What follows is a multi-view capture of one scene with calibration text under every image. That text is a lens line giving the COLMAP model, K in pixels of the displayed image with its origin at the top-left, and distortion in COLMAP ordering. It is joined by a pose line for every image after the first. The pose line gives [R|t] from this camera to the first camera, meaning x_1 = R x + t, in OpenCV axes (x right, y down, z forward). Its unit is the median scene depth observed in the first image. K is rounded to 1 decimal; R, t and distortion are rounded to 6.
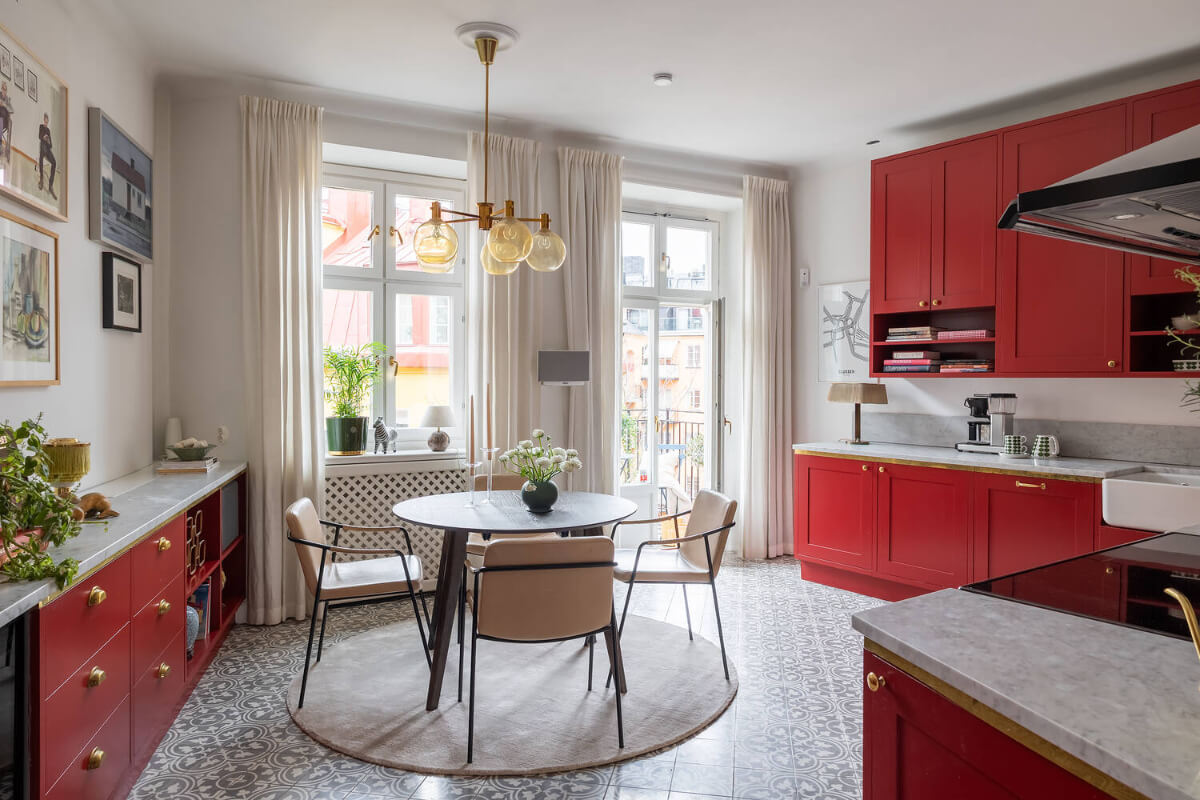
lens RADIAL K [[942.6, 0, 599.2], [0, 942.6, 374.3], [0, 0, 1]] dist [-0.004508, 0.001020]
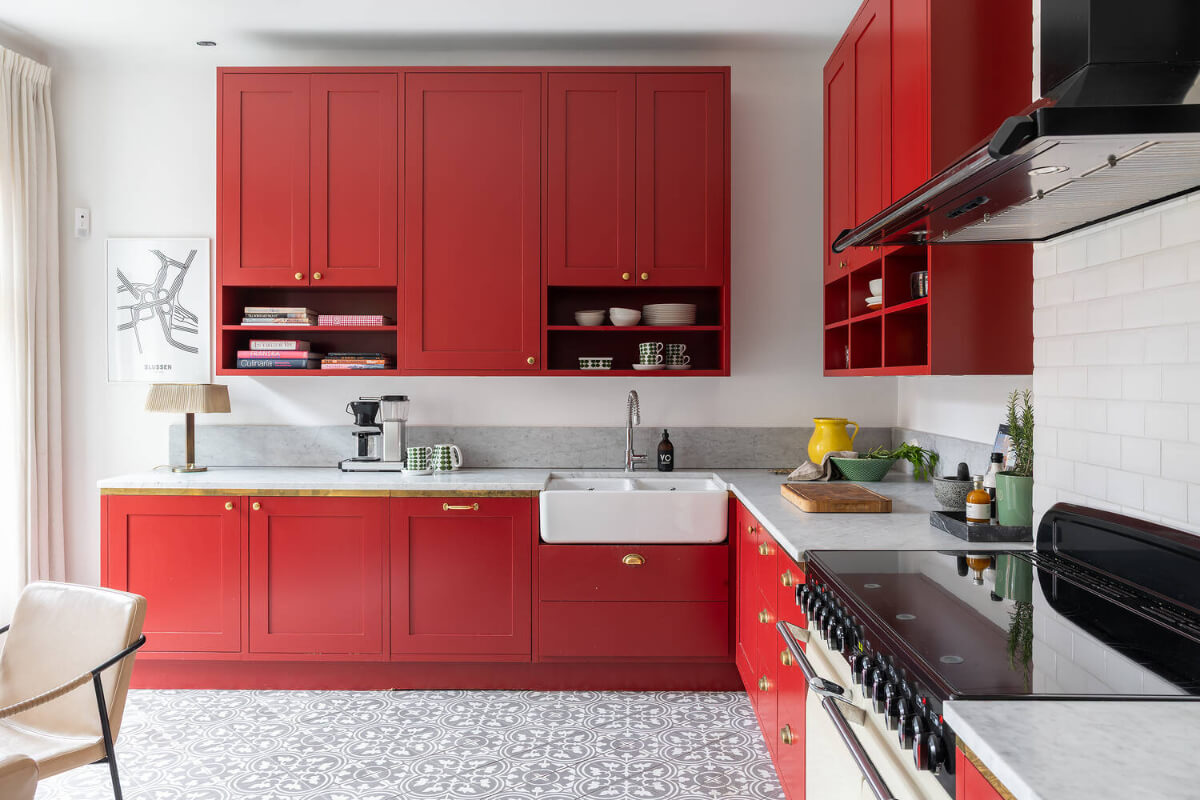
lens RADIAL K [[942.6, 0, 599.2], [0, 942.6, 374.3], [0, 0, 1]] dist [-0.004508, 0.001020]
pose [[0.567036, 0.003046, 0.823687, -0.135857], [-0.004651, 0.999989, -0.000497, 0.001551], [-0.823680, -0.003549, 0.567044, 0.388907]]
